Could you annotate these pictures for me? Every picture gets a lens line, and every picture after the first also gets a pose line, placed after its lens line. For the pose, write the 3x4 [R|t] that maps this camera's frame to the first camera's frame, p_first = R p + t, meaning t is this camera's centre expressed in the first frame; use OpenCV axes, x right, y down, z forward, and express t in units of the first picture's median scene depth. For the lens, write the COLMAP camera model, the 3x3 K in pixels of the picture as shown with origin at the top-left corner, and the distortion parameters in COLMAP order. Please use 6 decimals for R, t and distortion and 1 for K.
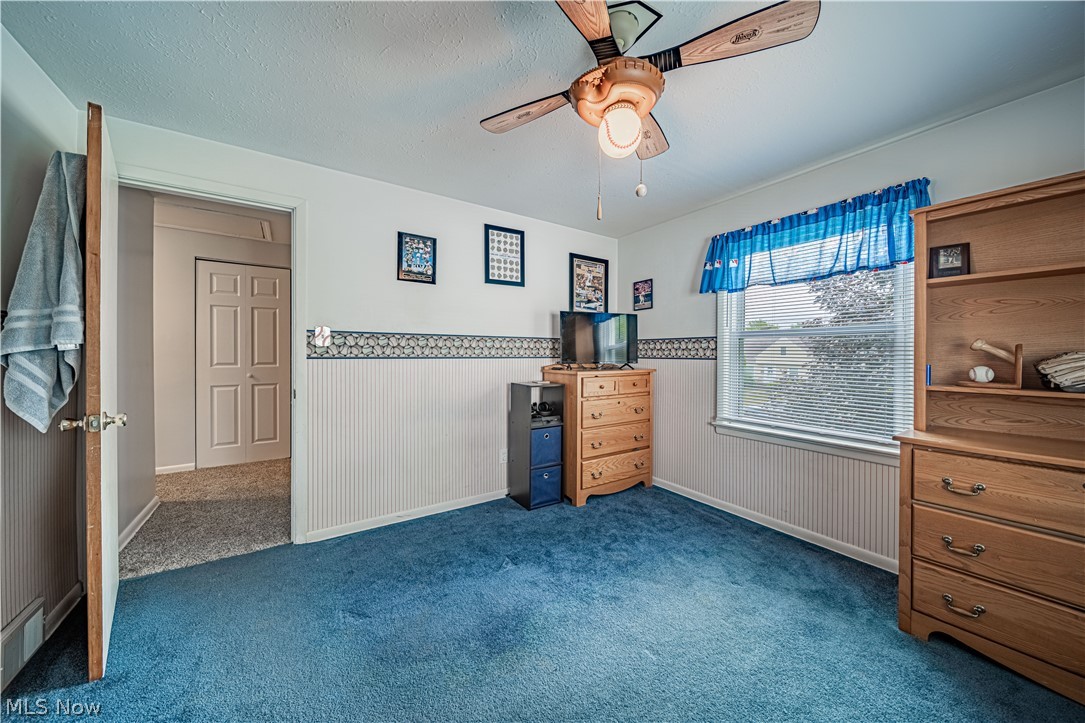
lens RADIAL K [[381.5, 0, 546.0], [0, 381.5, 352.0], [0, 0, 1]] dist [-0.001609, -0.000259]
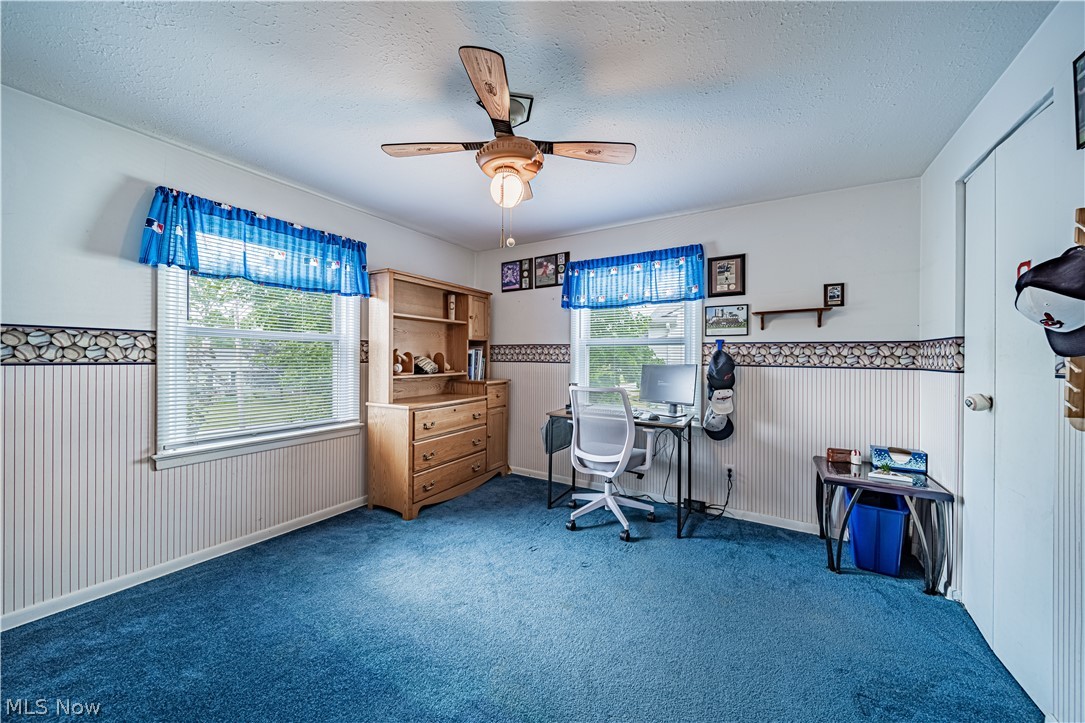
lens RADIAL K [[381.5, 0, 546.0], [0, 381.5, 352.0], [0, 0, 1]] dist [-0.001609, -0.000259]
pose [[-0.428625, 0.010735, 0.903419, -0.610626], [-0.011339, 0.999787, -0.017259, 0.002887], [-0.903411, -0.017641, -0.428412, 0.839755]]
